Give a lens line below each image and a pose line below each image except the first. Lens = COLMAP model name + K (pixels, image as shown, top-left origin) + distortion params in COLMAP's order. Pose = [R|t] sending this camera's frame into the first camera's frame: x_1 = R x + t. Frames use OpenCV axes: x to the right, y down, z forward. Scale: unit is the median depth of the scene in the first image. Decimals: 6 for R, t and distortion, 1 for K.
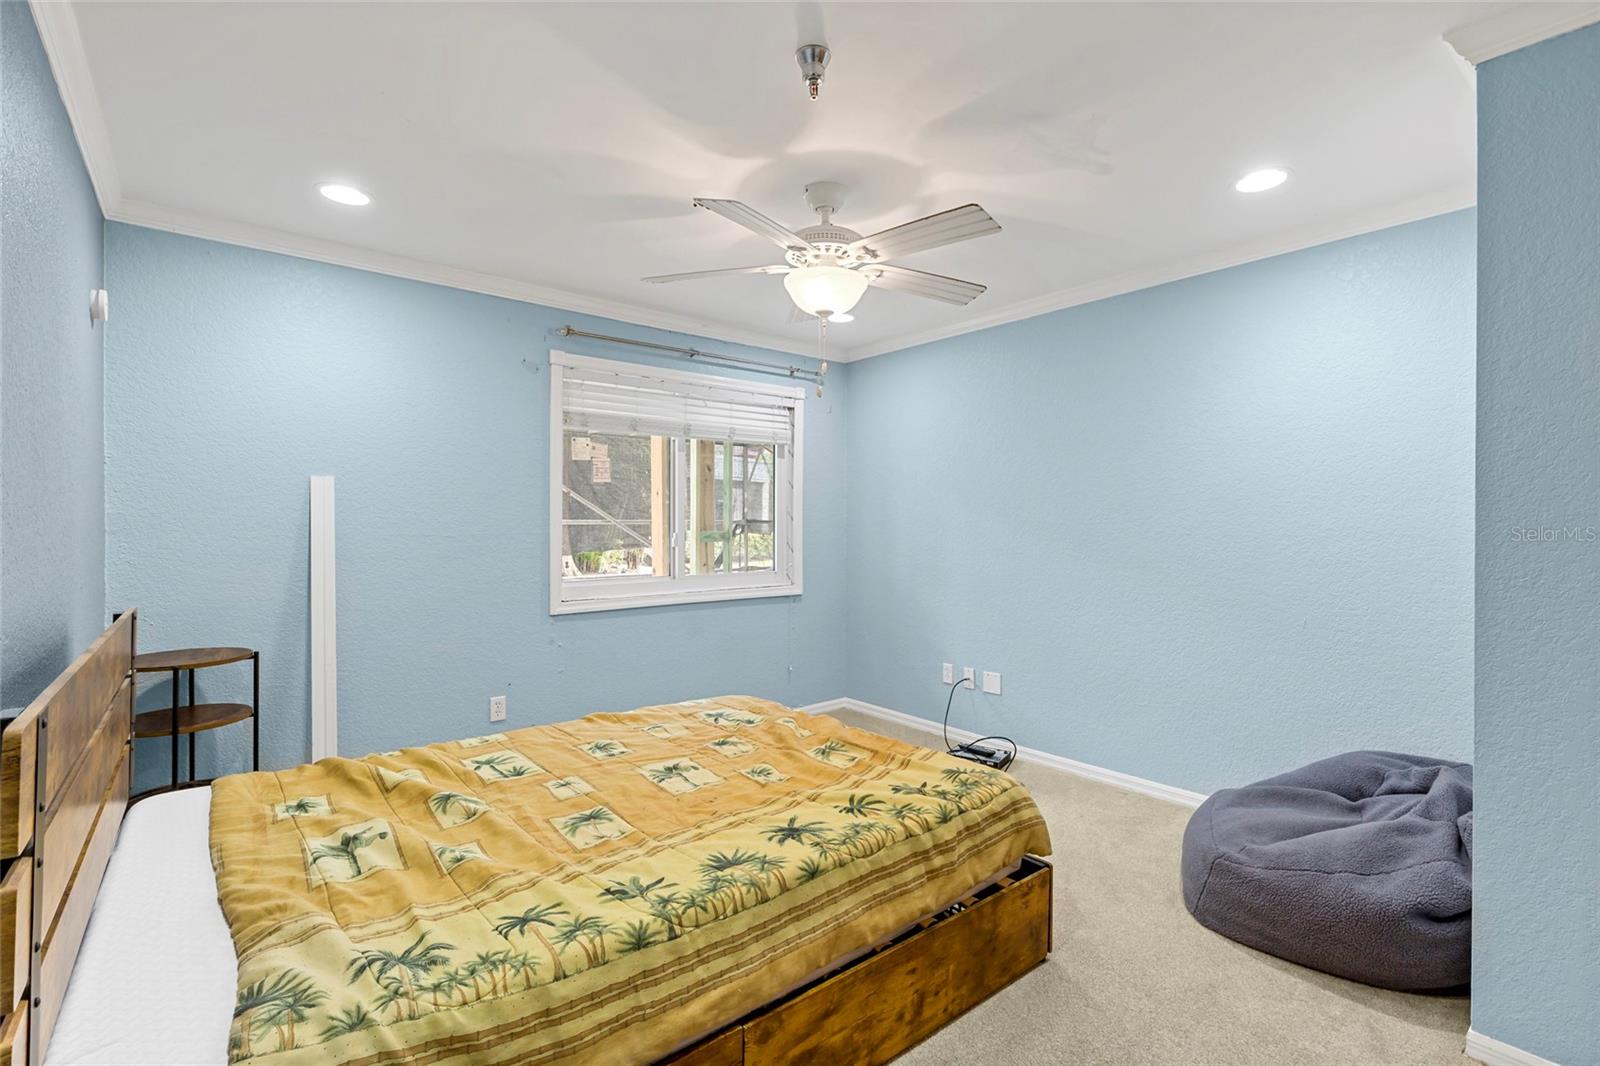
lens RADIAL K [[728.4, 0, 814.3], [0, 728.4, 530.7], [0, 0, 1]] dist [0.004027, -0.001980]
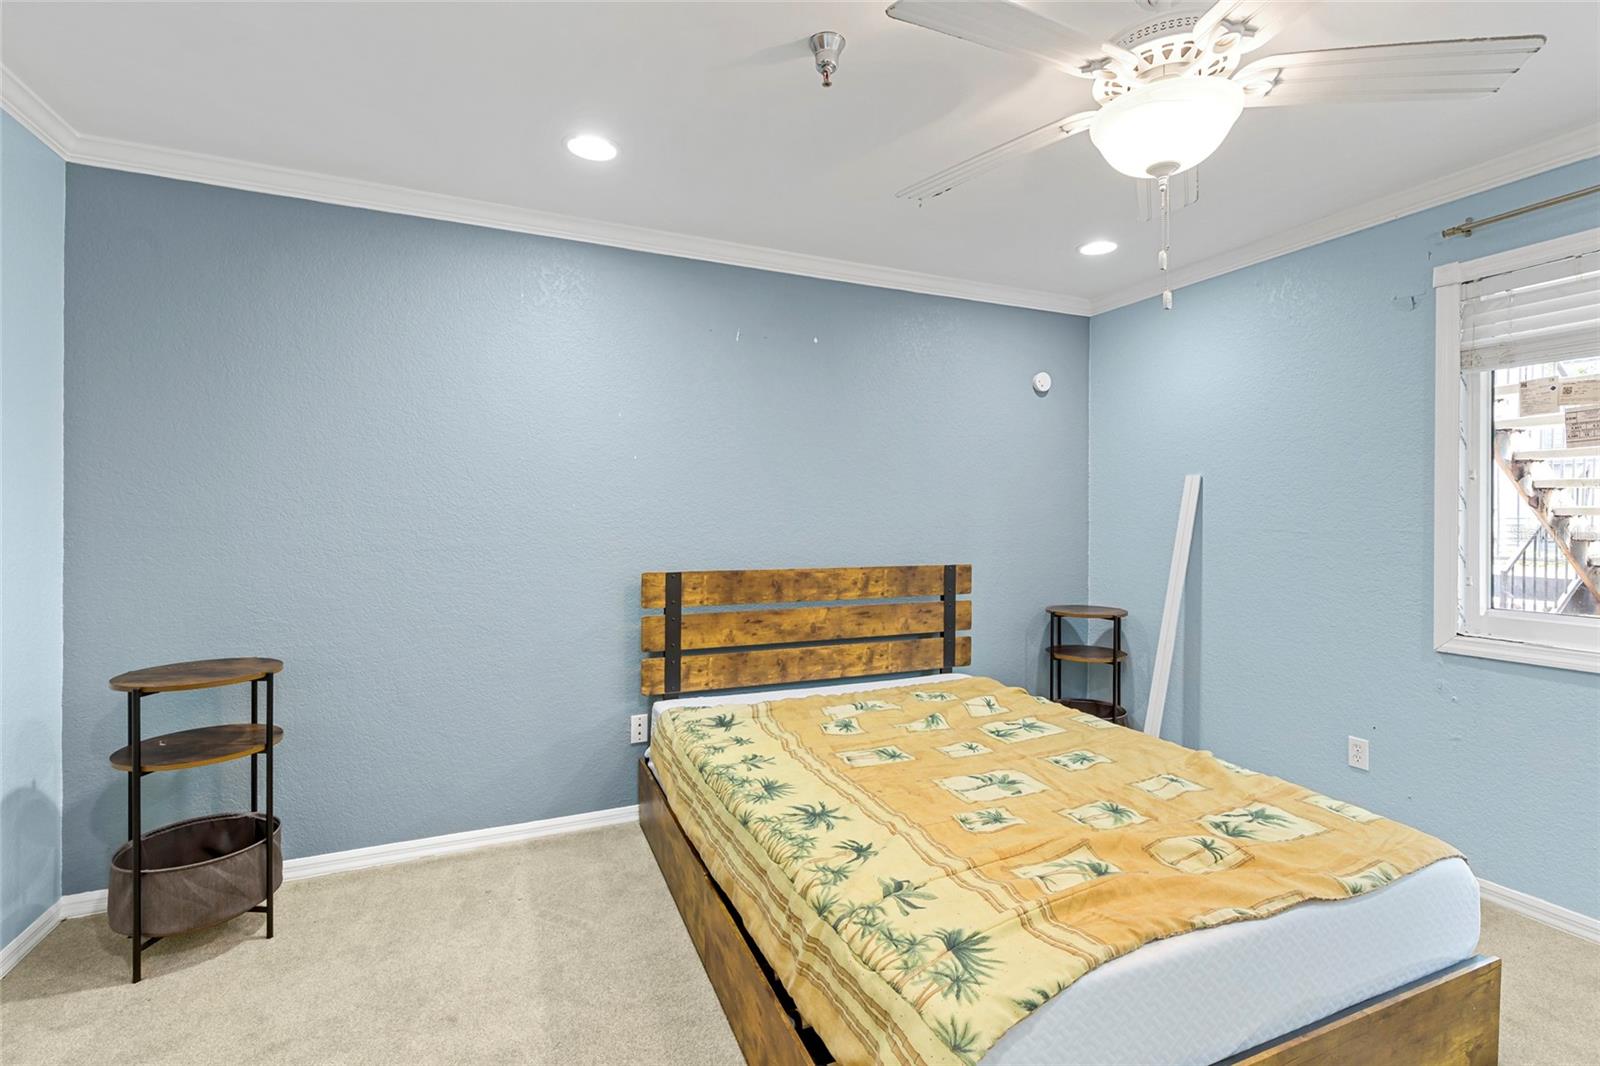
lens RADIAL K [[728.4, 0, 811.8], [0, 728.4, 523.6], [0, 0, 1]] dist [0.004027, -0.001980]
pose [[-0.280828, 0.008247, -0.959723, 0.811654], [-0.012934, 0.999840, 0.012376, -0.010842], [0.959671, 0.015888, -0.280676, 1.079236]]
